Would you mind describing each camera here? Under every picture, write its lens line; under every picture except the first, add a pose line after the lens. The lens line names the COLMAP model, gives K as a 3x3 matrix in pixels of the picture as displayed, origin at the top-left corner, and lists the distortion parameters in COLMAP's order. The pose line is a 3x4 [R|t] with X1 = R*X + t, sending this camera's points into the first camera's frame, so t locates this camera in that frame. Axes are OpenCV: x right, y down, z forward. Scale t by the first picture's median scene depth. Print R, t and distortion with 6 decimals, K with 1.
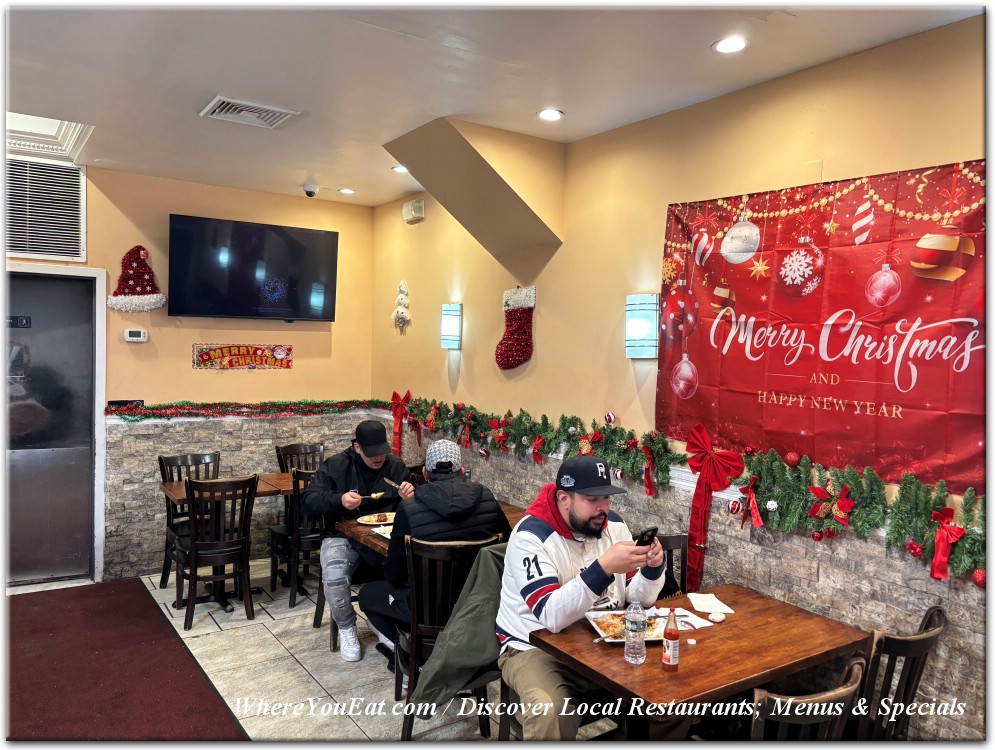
lens RADIAL K [[741.2, 0, 493.4], [0, 741.2, 376.1], [0, 0, 1]] dist [0.027116, -0.004234]
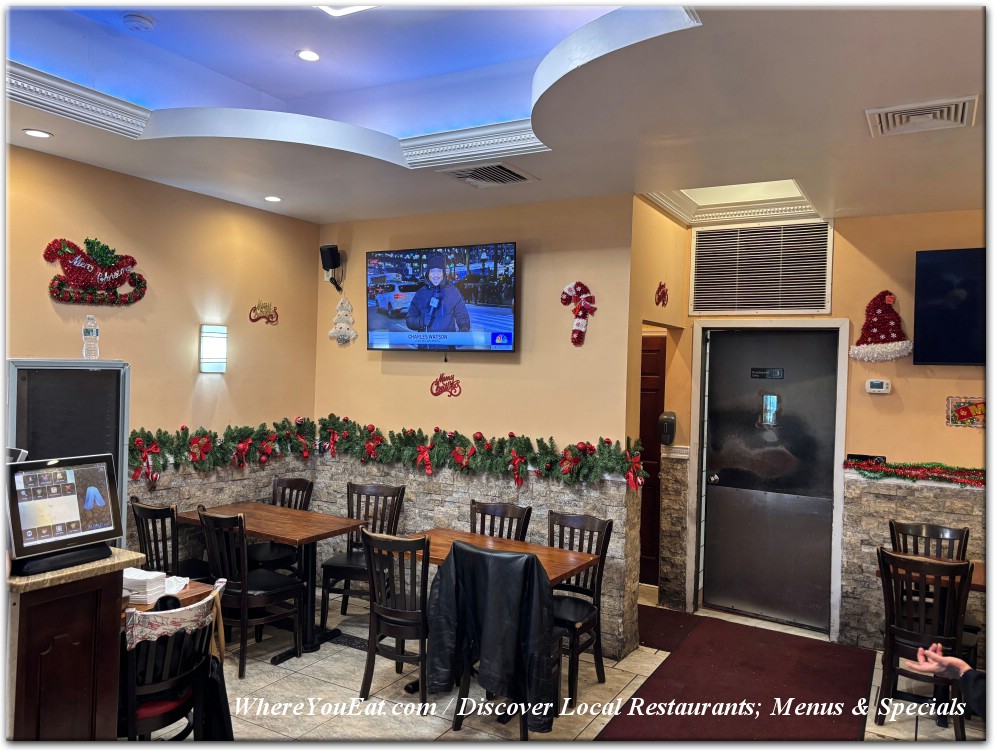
lens RADIAL K [[741.2, 0, 494.7], [0, 741.2, 373.9], [0, 0, 1]] dist [0.027116, -0.004234]
pose [[0.431512, -0.012408, -0.902022, 0.157436], [-0.063434, 0.997013, -0.044060, 0.001386], [0.899874, 0.076231, 0.429436, 0.165655]]
